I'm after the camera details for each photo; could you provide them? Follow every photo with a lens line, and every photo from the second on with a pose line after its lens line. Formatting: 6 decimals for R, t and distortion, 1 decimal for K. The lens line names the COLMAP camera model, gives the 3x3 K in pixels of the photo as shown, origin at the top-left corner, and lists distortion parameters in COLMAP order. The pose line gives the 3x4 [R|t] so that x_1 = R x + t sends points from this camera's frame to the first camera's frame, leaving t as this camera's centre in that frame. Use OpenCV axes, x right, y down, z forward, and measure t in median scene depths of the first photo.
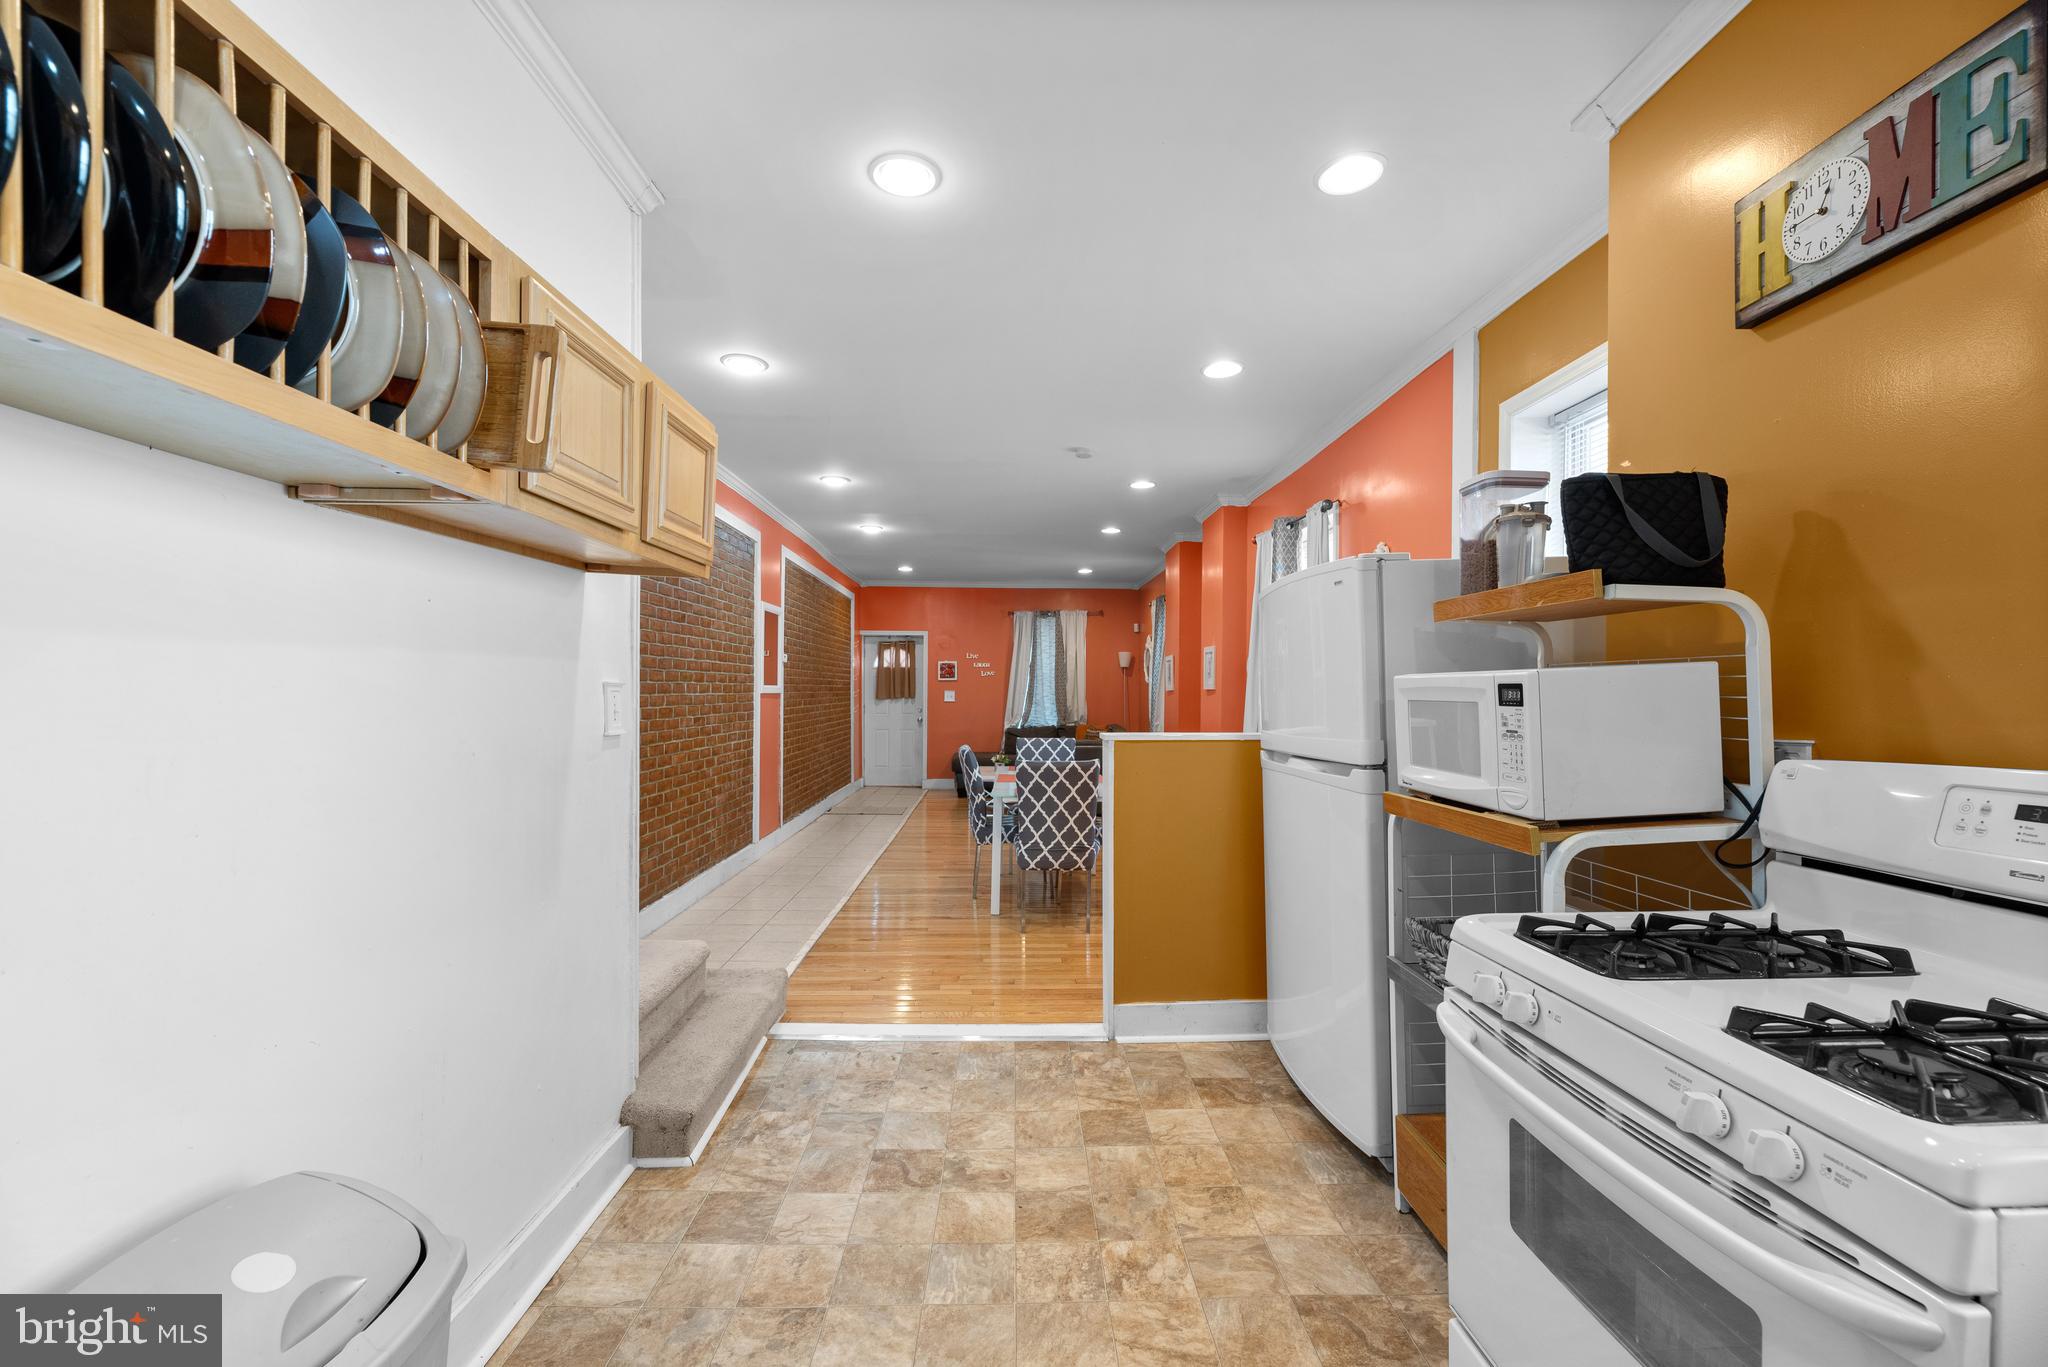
lens RADIAL K [[823.5, 0, 1026.5], [0, 823.5, 700.5], [0, 0, 1]] dist [0.003133, -0.000637]
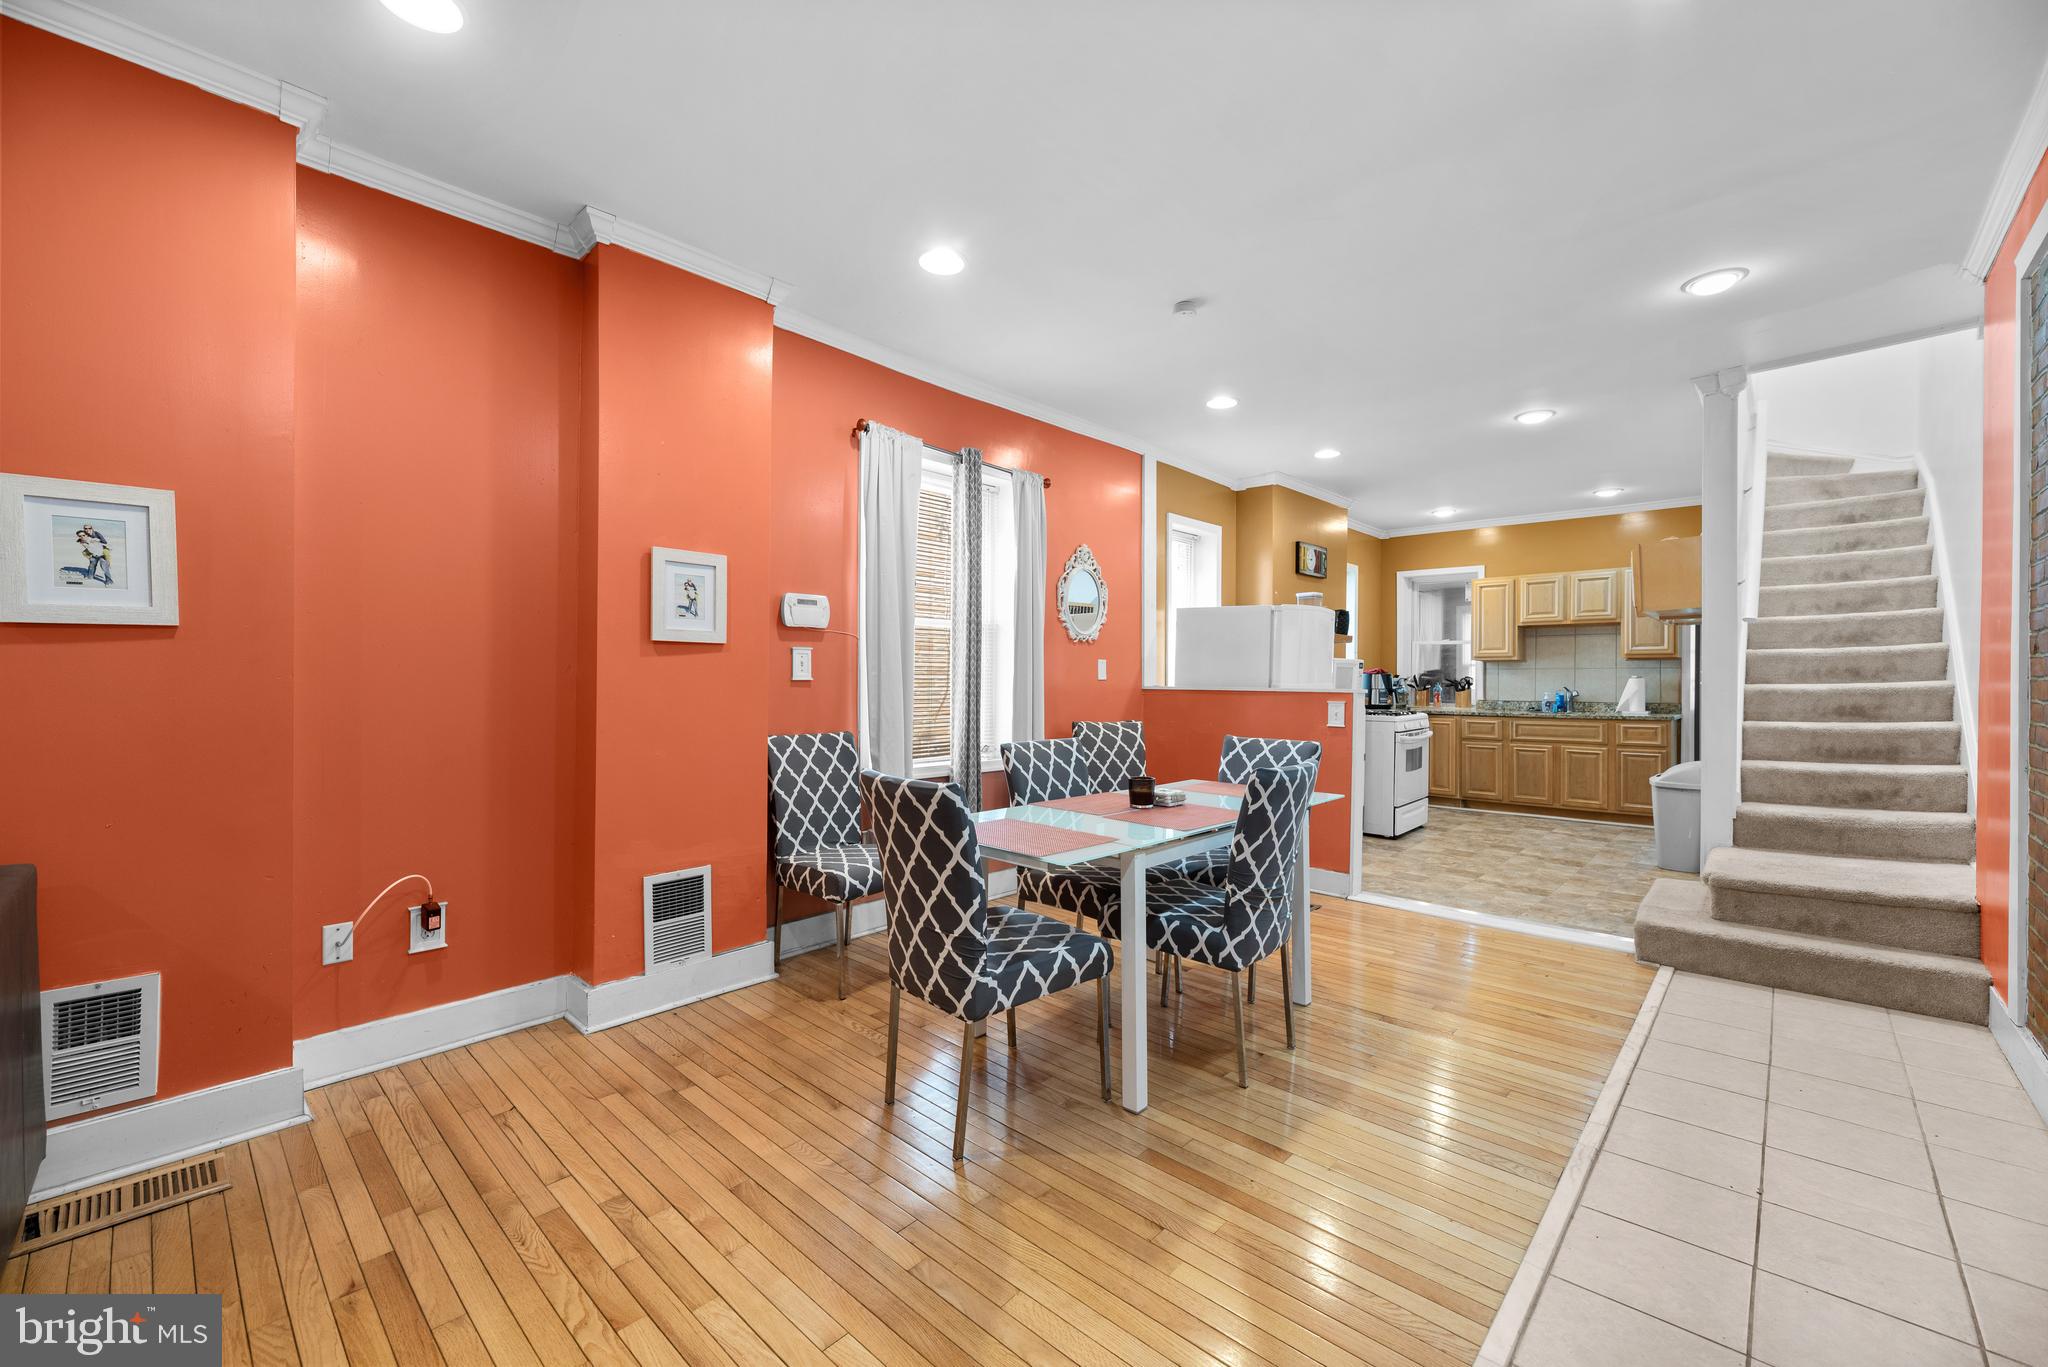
lens RADIAL K [[825.7, 0, 1025.6], [0, 825.7, 682.5], [0, 0, 1]] dist [0.002711, 0.000306]
pose [[-0.714927, -0.011480, 0.699105, -0.375901], [0.000093, 0.999864, 0.016514, 0.002929], [-0.699199, 0.011871, -0.714828, 1.833671]]
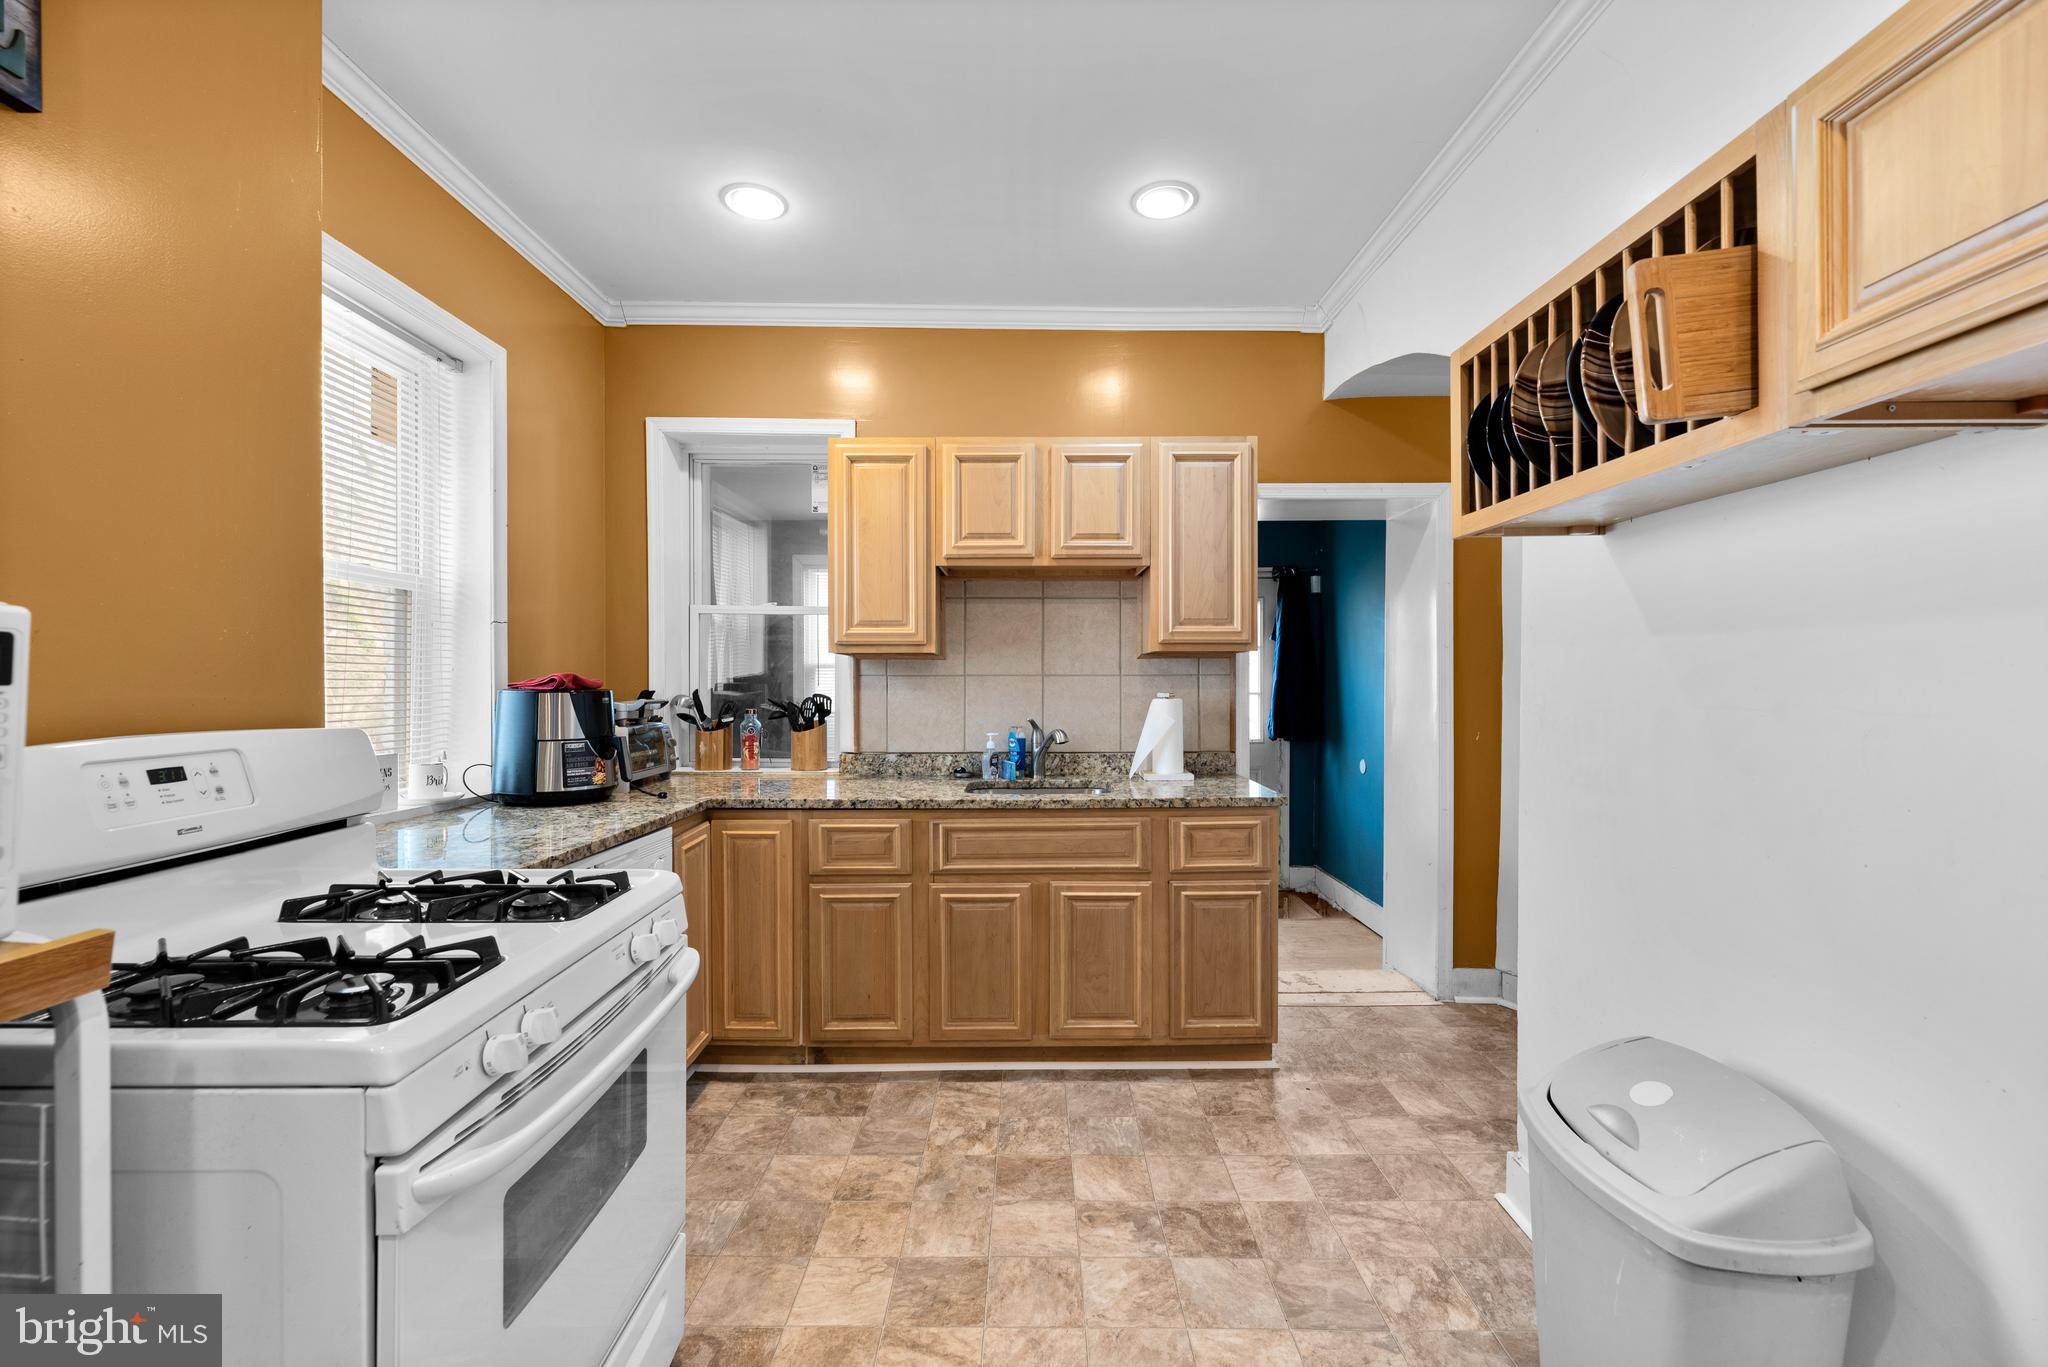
lens RADIAL K [[835.4, 0, 1027.2], [0, 835.4, 687.7], [0, 0, 1]] dist [0.001432, 0.000042]
pose [[-0.999757, -0.005725, 0.021301, 0.018911], [-0.005291, 0.999778, 0.020372, -0.001889], [-0.021413, 0.020254, -0.999566, 0.525389]]
